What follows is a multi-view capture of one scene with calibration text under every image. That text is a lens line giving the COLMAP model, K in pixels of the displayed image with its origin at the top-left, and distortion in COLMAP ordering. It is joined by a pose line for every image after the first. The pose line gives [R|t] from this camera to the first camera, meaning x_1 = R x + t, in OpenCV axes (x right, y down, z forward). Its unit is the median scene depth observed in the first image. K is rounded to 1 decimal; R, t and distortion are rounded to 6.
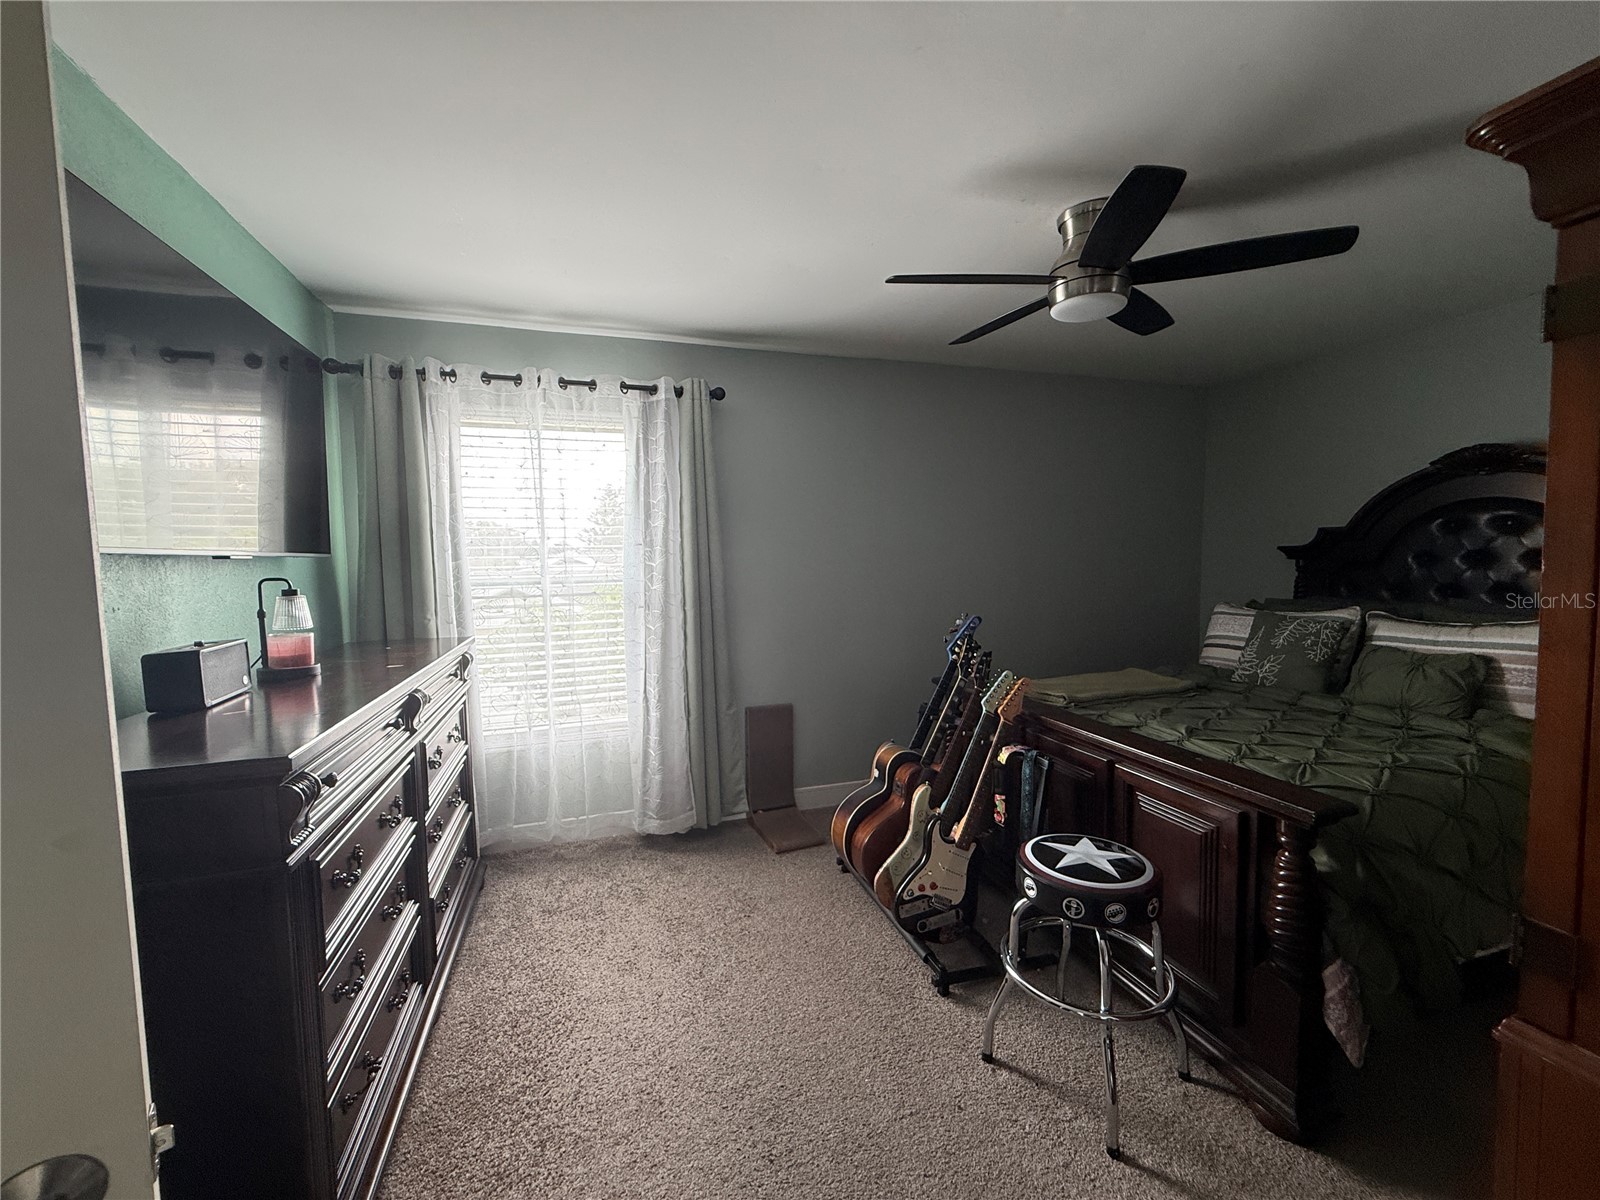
lens RADIAL K [[640.4, 0, 811.4], [0, 640.4, 596.4], [0, 0, 1]] dist [-0.000026, 0.000441]
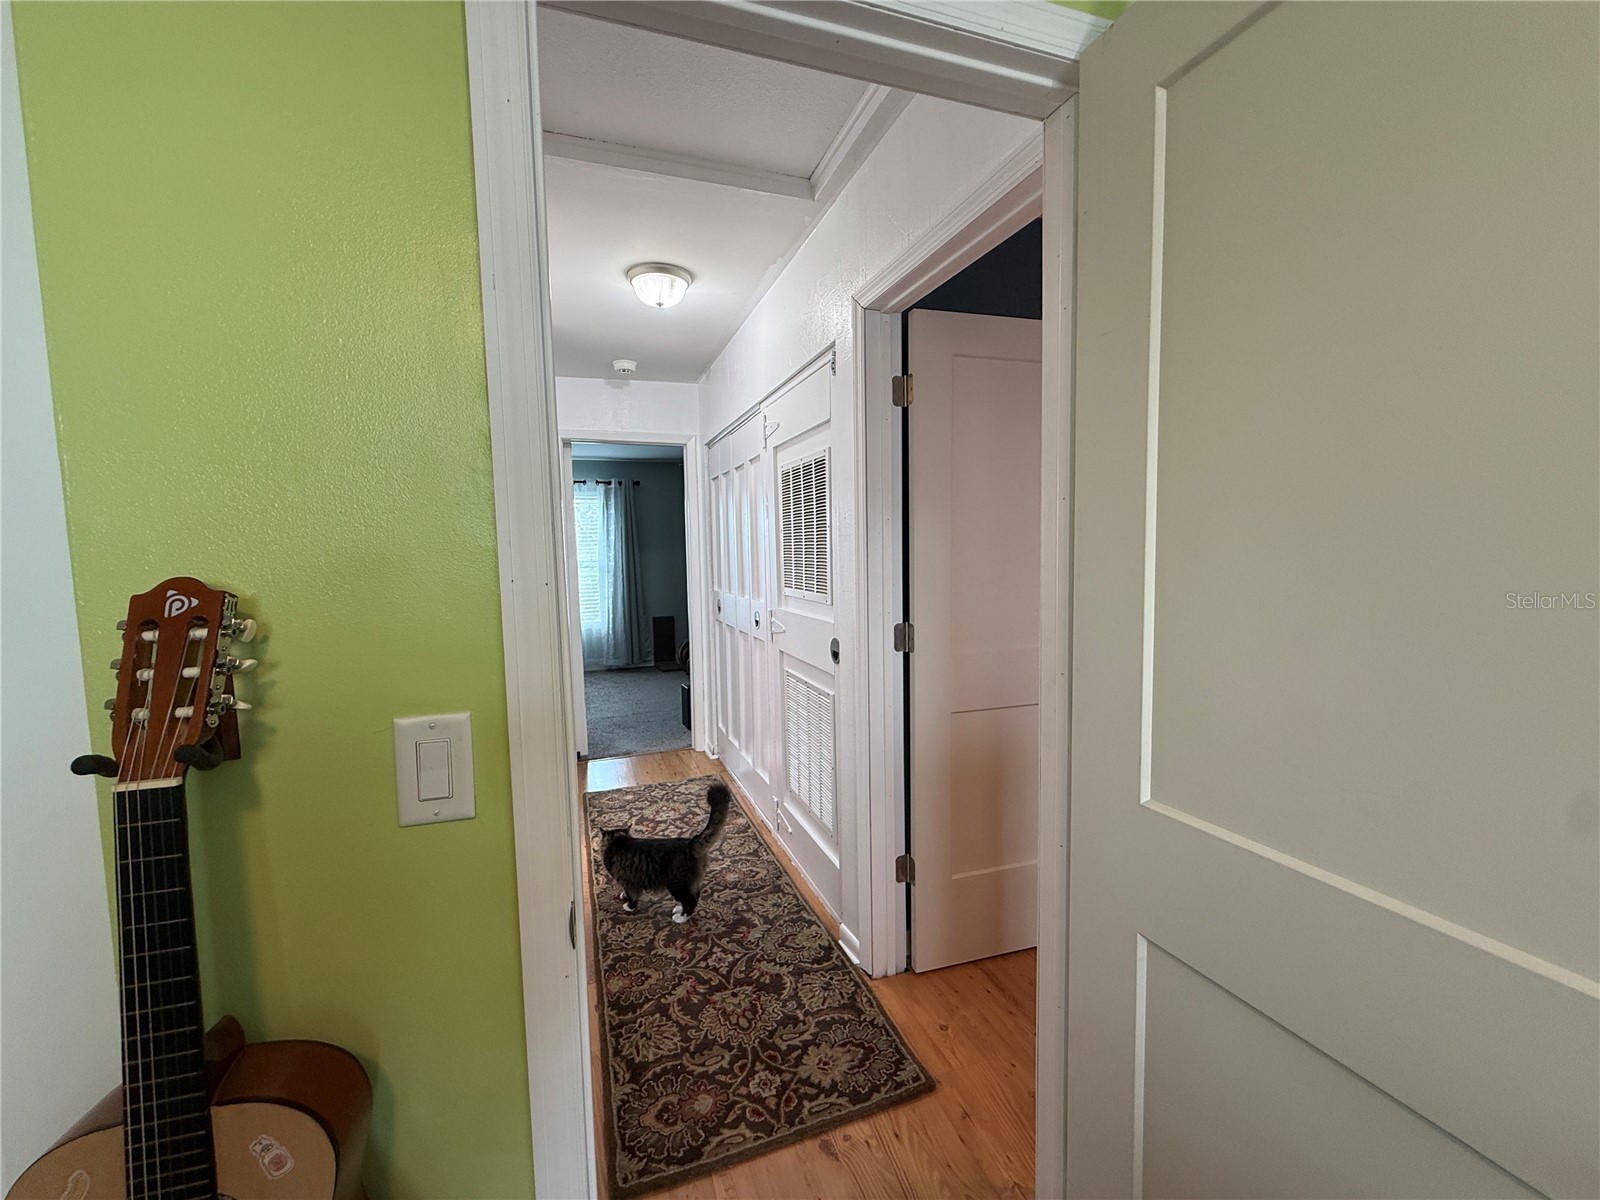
lens RADIAL K [[640.4, 0, 797.9], [0, 640.4, 598.4], [0, 0, 1]] dist [-0.000026, 0.000441]
pose [[0.999852, -0.006504, 0.015931, 0.427788], [0.006258, 0.999862, 0.015396, 0.083479], [-0.016029, -0.015294, 0.999755, -1.452213]]
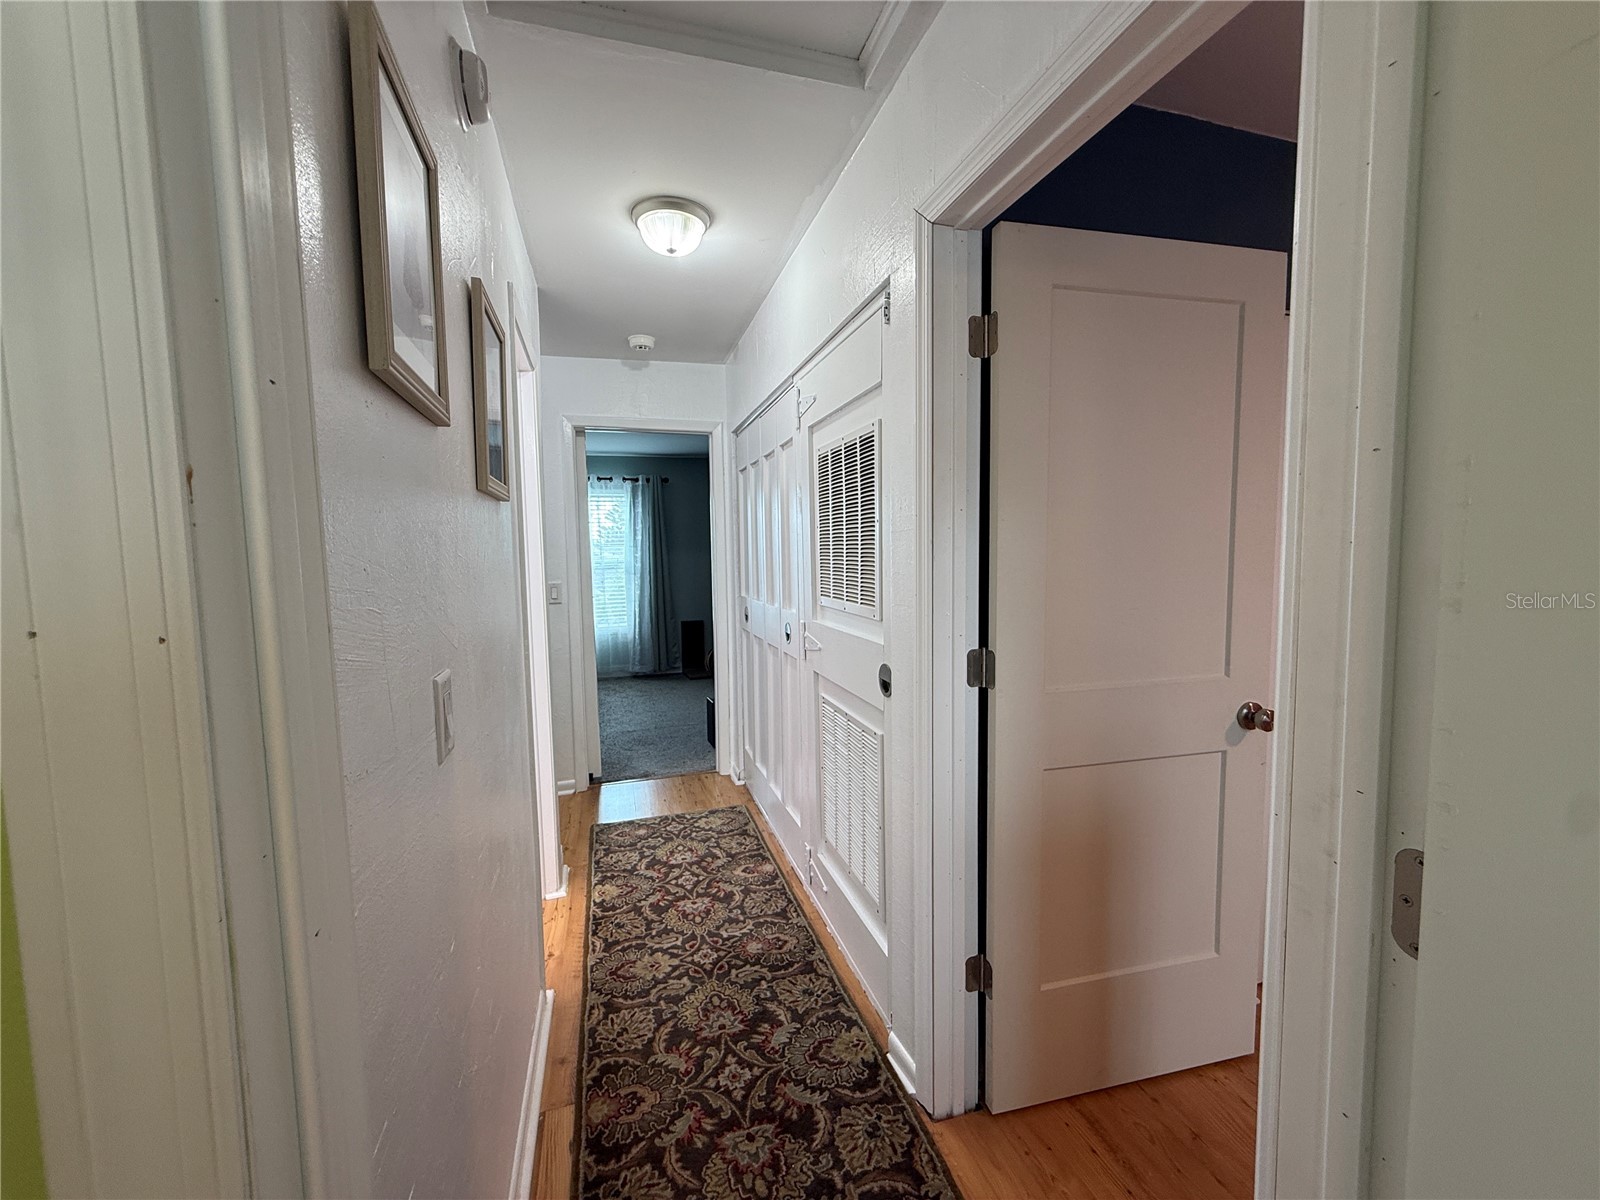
lens RADIAL K [[638.6, 0, 797.6], [0, 638.6, 599.4], [0, 0, 1]] dist [-0.001526, -0.000001]
pose [[0.999191, 0.001153, -0.040200, 0.426414], [-0.000545, 0.999885, 0.015149, 0.074033], [0.040213, -0.015115, 0.999077, -1.286709]]
